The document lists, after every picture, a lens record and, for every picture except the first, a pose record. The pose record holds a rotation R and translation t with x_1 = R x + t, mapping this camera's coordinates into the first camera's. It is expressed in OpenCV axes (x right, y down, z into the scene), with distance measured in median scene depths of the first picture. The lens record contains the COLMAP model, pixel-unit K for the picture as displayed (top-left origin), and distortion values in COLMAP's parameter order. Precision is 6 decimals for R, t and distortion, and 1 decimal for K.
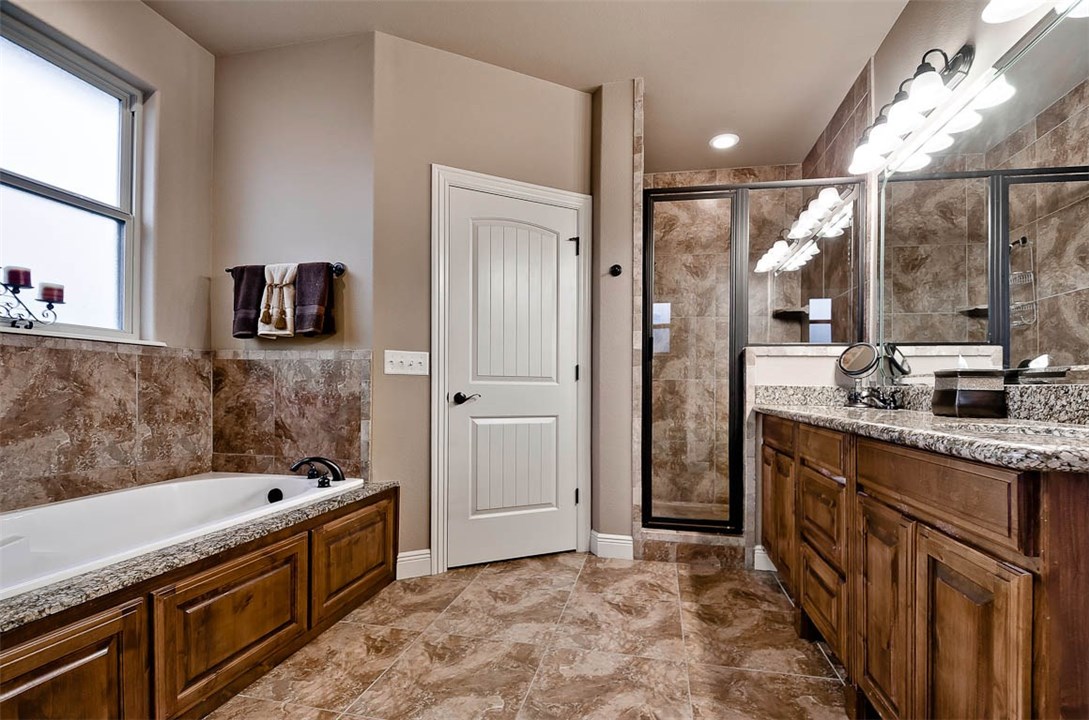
lens RADIAL K [[479.6, 0, 562.5], [0, 479.6, 388.3], [0, 0, 1]] dist [0.025159, -0.000855]
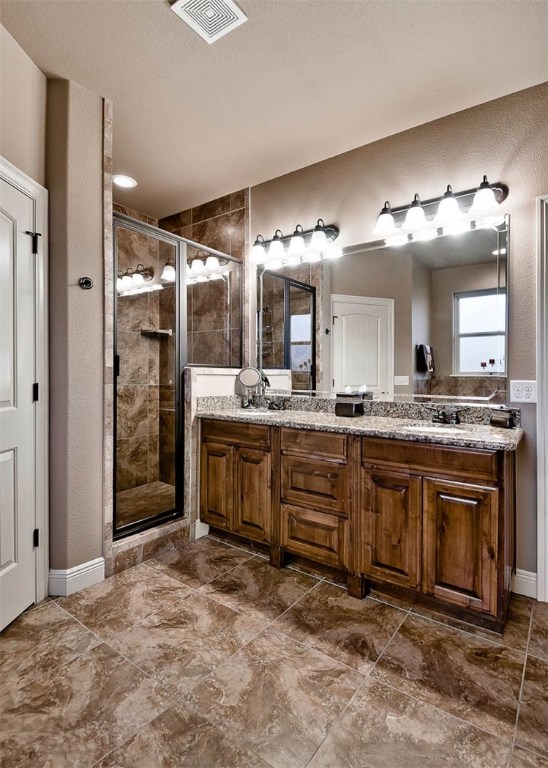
lens RADIAL K [[393.3, 0, 275.2], [0, 393.3, 366.5], [0, 0, 1]] dist [0.006493, -0.008387]
pose [[0.432513, 0.003043, 0.901623, -0.522469], [0.000009, 0.999994, -0.003379, -0.096103], [-0.901628, 0.001470, 0.432510, 0.398191]]
